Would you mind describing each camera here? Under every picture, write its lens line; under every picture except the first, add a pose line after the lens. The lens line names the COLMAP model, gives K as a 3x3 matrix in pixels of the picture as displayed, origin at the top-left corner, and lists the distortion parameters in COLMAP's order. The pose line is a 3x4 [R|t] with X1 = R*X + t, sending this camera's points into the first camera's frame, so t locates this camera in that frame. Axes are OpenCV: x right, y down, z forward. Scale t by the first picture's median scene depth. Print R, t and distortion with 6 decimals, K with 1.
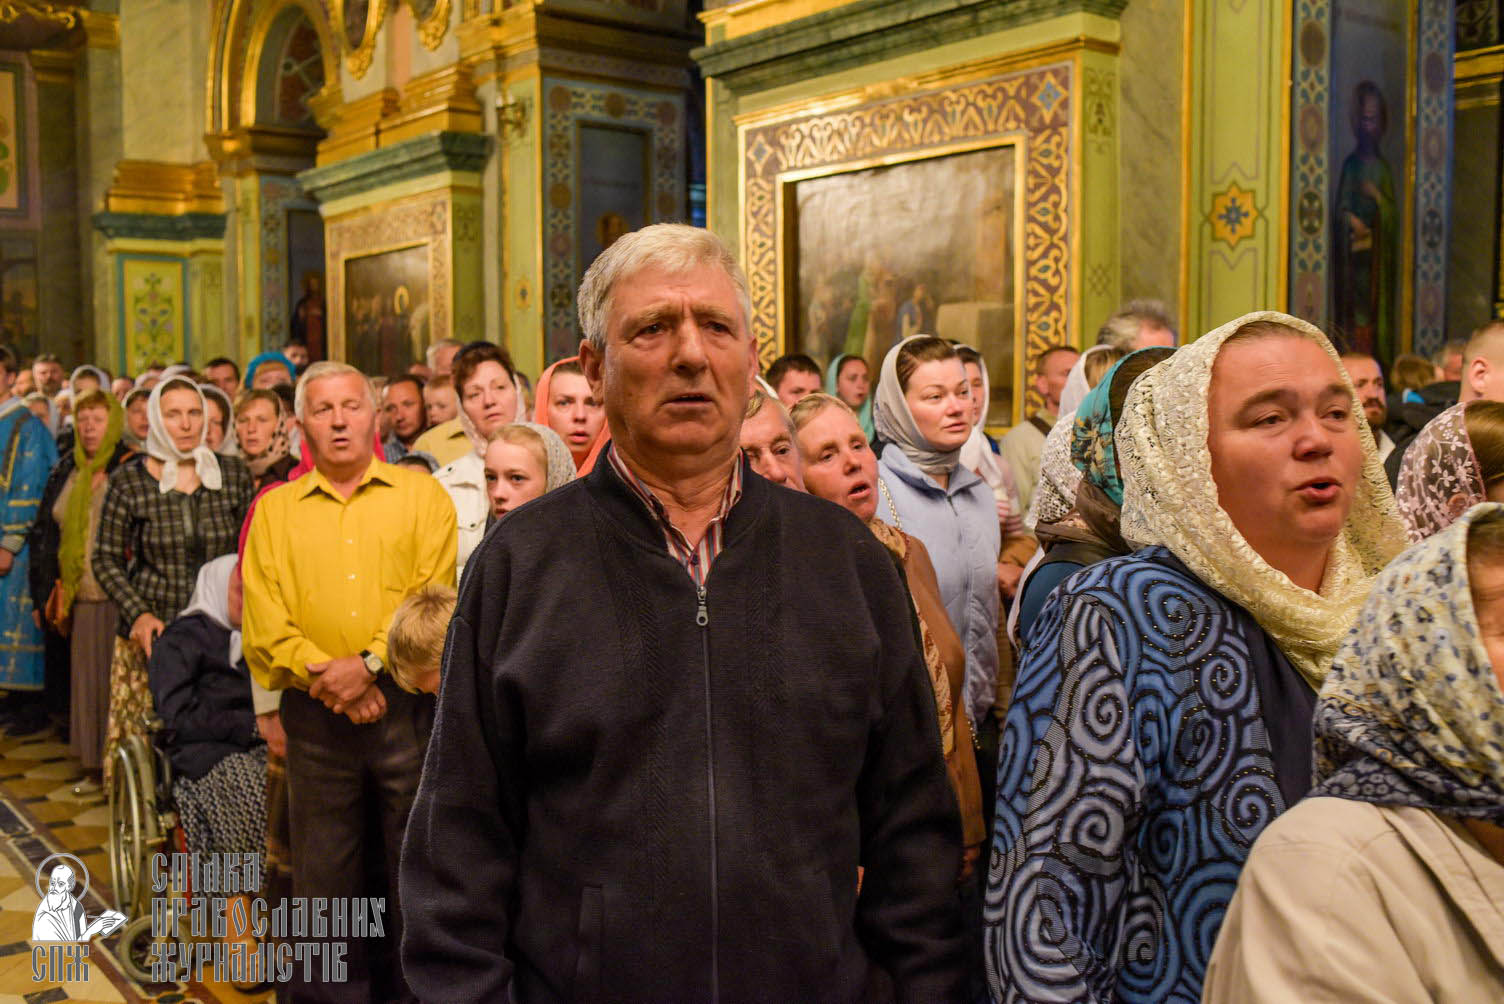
lens RADIAL K [[1520.1, 0, 749.6], [0, 1520.1, 503.1], [0, 0, 1]] dist [-0.092785, 0.104010]
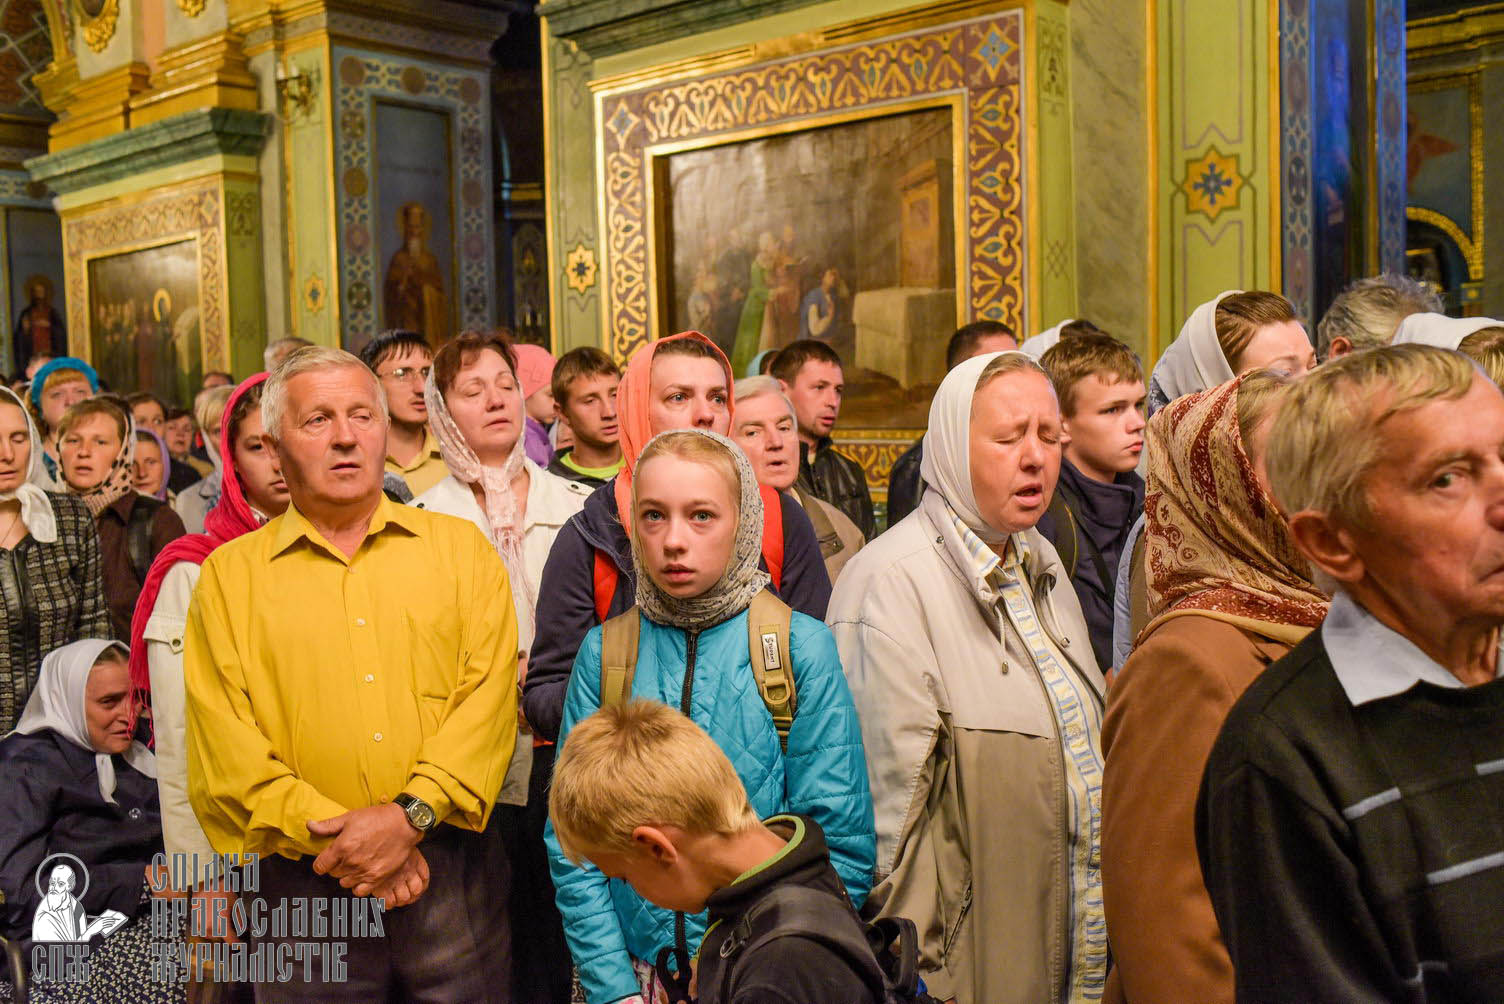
lens RADIAL K [[1520.1, 0, 749.6], [0, 1520.1, 503.1], [0, 0, 1]] dist [-0.092785, 0.104010]
pose [[0.982858, -0.034331, 0.181142, -0.089405], [0.035744, 0.999351, -0.004543, -0.006974], [-0.180868, 0.010940, 0.983446, 0.140627]]
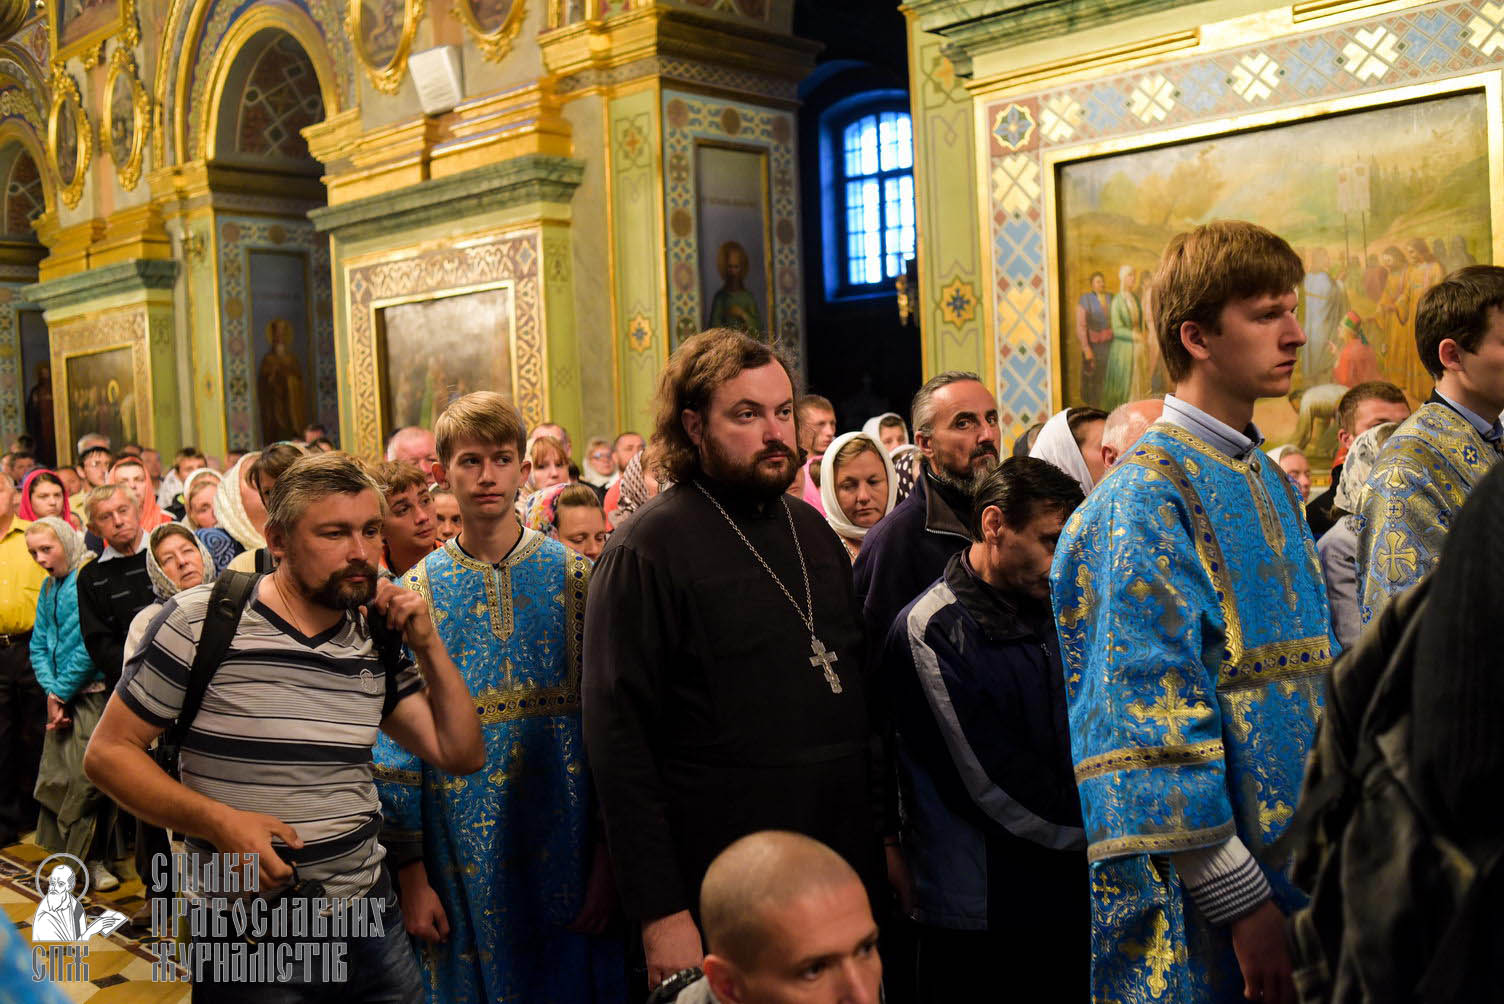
lens RADIAL K [[1520.1, 0, 749.6], [0, 1520.1, 503.1], [0, 0, 1]] dist [-0.092785, 0.104010]
pose [[0.989224, -0.044294, 0.139546, 0.164629], [0.048376, 0.998491, -0.025989, 0.020431], [-0.138184, 0.032460, 0.989874, -0.423450]]
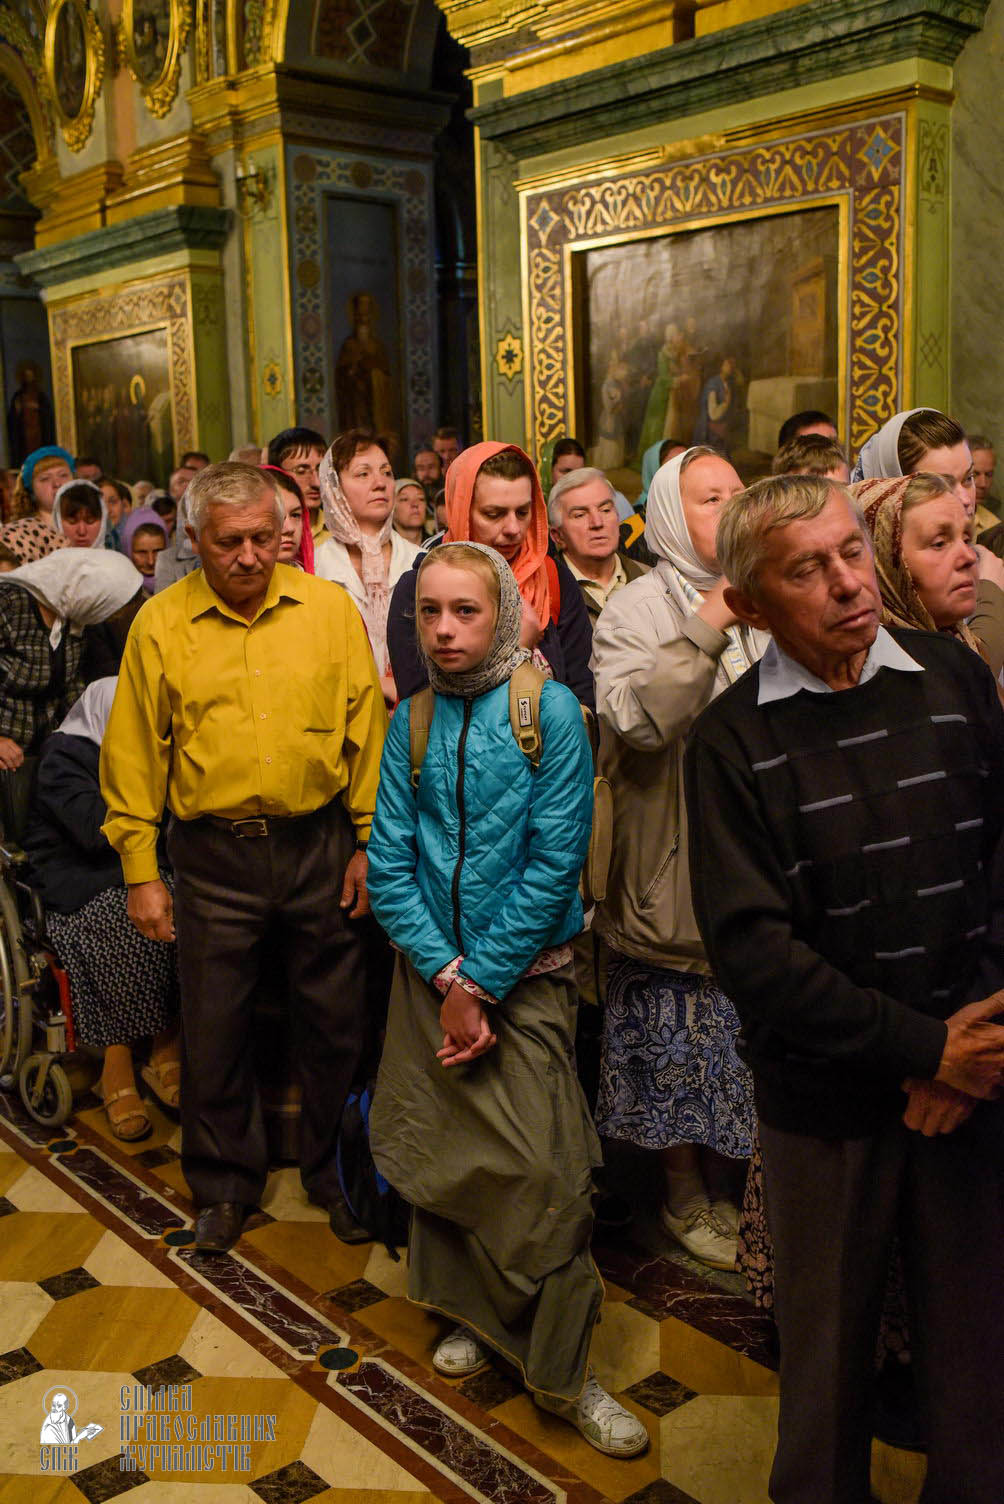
lens RADIAL K [[1520.1, 0, 502.0], [0, 1520.1, 752.0], [0, 0, 1]] dist [-0.092785, 0.104010]
pose [[0.998828, -0.029561, 0.038313, -0.067531], [0.025377, 0.994103, 0.105426, -0.002417], [-0.041203, -0.104330, 0.993689, 0.037908]]
